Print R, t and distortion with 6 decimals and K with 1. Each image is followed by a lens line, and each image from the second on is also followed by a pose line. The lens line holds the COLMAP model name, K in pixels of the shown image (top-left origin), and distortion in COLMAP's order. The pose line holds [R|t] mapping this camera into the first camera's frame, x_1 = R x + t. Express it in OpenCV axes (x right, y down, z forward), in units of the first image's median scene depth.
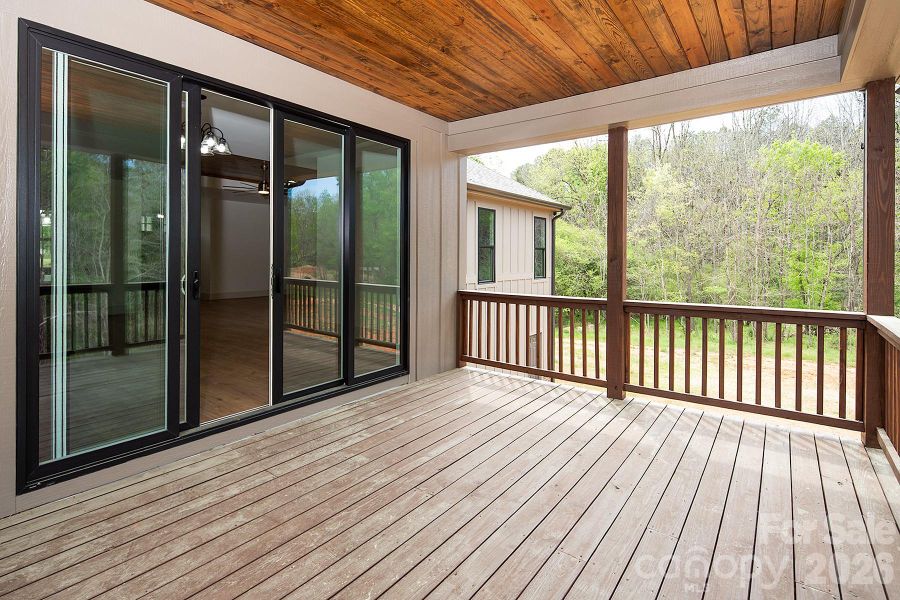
lens RADIAL K [[437.9, 0, 449.7], [0, 437.9, 253.0], [0, 0, 1]] dist [-0.001422, -0.001512]
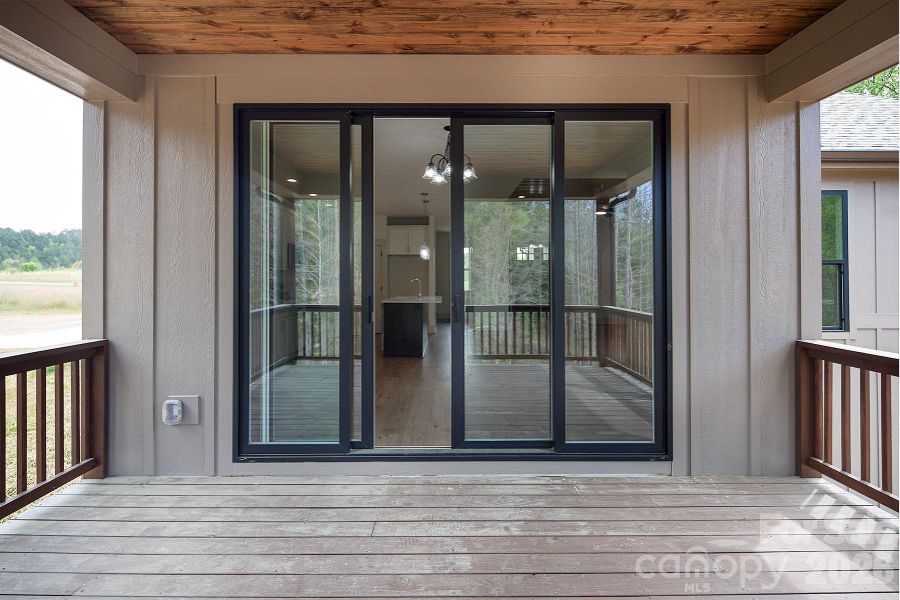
lens RADIAL K [[435.0, 0, 449.5], [0, 435.0, 273.4], [0, 0, 1]] dist [0.000223, -0.000286]
pose [[0.619366, -0.024571, -0.784718, 0.300398], [0.003378, 0.999584, -0.028632, 0.021242], [0.785095, 0.015083, 0.619191, 0.469289]]
